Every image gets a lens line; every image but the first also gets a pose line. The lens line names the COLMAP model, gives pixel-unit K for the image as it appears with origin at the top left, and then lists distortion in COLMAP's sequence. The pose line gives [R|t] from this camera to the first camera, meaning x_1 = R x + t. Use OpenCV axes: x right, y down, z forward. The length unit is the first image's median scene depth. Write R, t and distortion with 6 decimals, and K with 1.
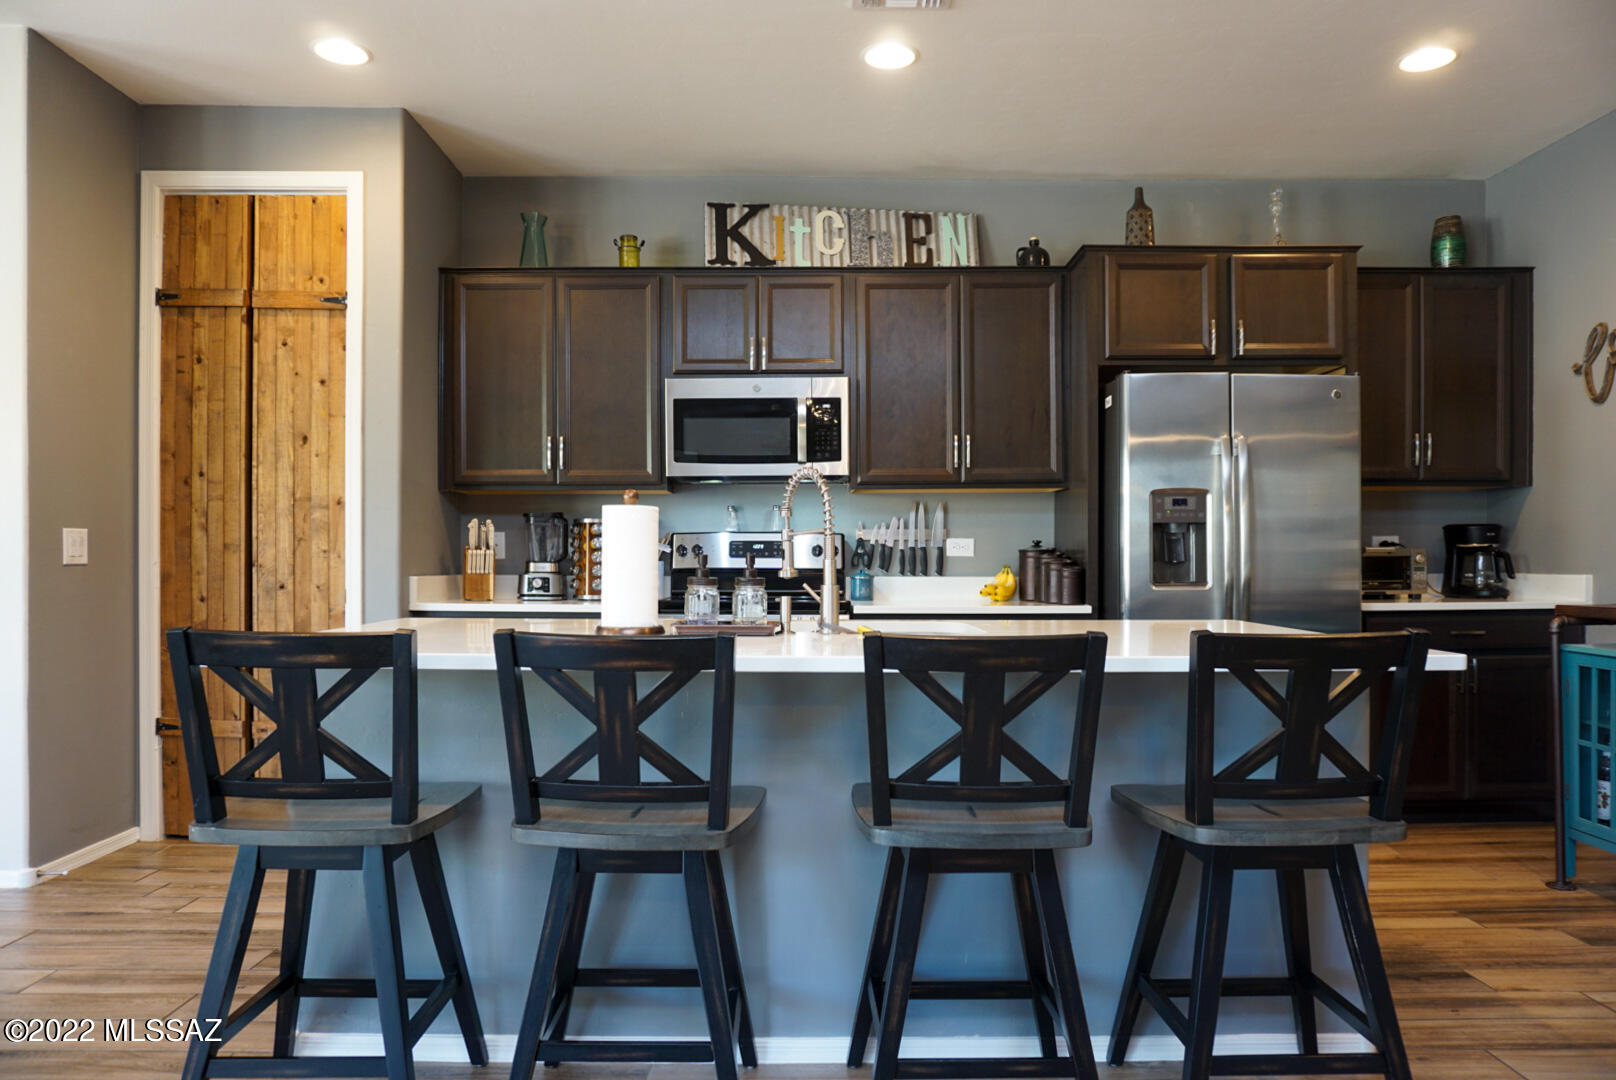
lens RADIAL K [[1087.9, 0, 808.0], [0, 1087.9, 540.0], [0, 0, 1]] dist [-0.042057, 0.027721]
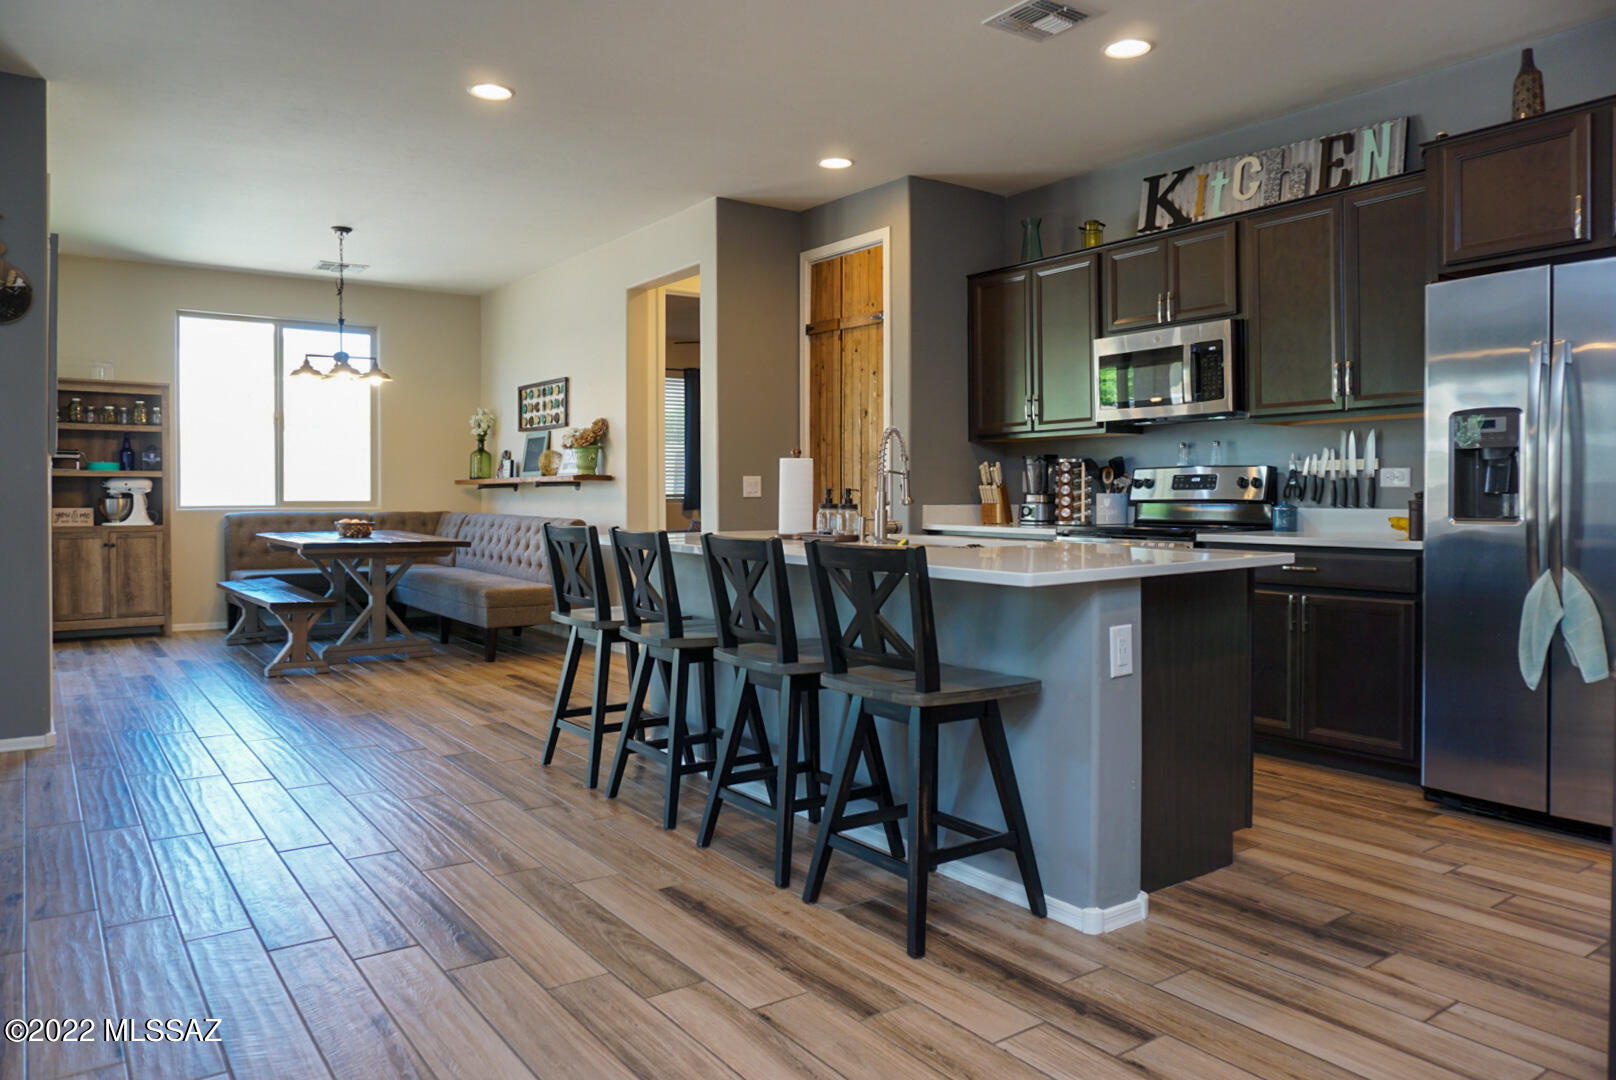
lens RADIAL K [[1129.8, 0, 809.8], [0, 1129.8, 432.7], [0, 0, 1]] dist [-0.042769, 0.032509]
pose [[0.569104, -0.047090, -0.820916, 0.718488], [0.019414, 0.998850, -0.043839, 0.000717], [0.822036, 0.009012, 0.569364, 0.044176]]
